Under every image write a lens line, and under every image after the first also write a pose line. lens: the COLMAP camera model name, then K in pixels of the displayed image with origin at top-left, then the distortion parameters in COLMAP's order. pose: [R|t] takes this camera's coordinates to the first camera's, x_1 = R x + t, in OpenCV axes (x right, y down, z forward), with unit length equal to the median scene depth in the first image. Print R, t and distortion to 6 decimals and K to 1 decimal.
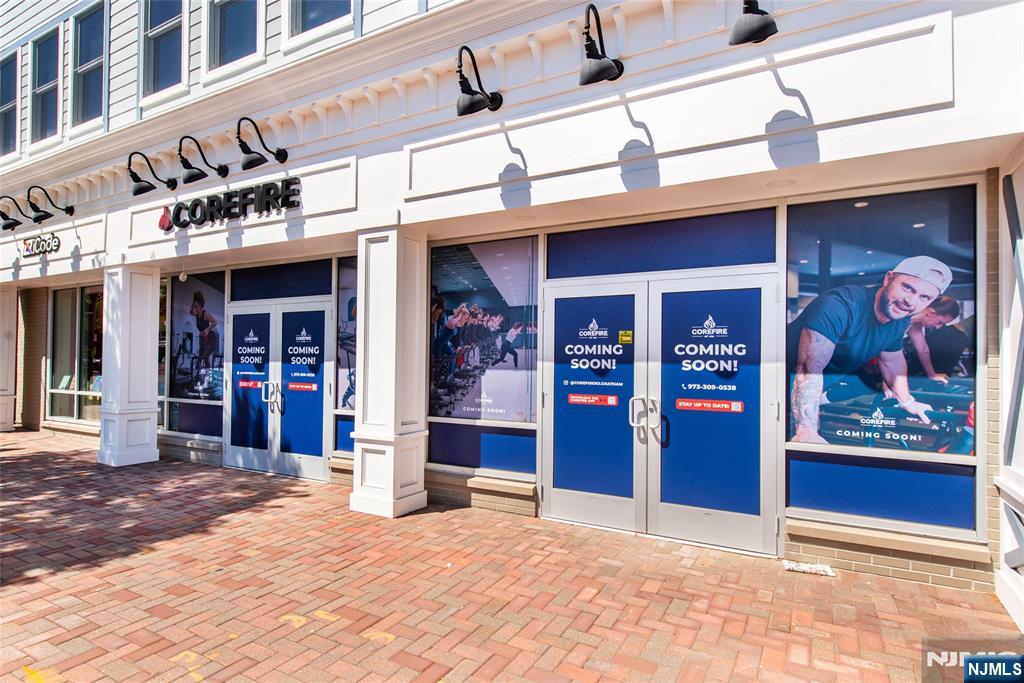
lens RADIAL K [[495.3, 0, 514.3], [0, 495.3, 340.3], [0, 0, 1]] dist [0.010470, -0.000374]
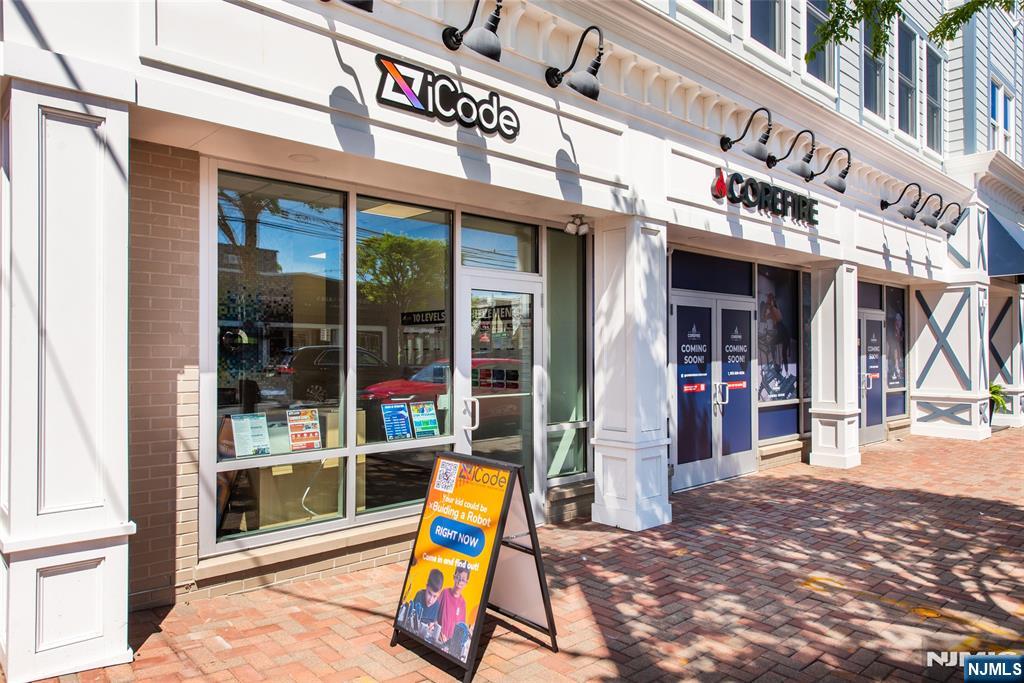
lens RADIAL K [[673.1, 0, 521.2], [0, 673.1, 340.3], [0, 0, 1]] dist [0.028503, -0.007102]
pose [[0.345366, 0.013083, 0.938377, -2.275480], [-0.017947, 0.999812, -0.007334, 0.025344], [-0.938296, -0.014309, 0.345536, 1.150561]]
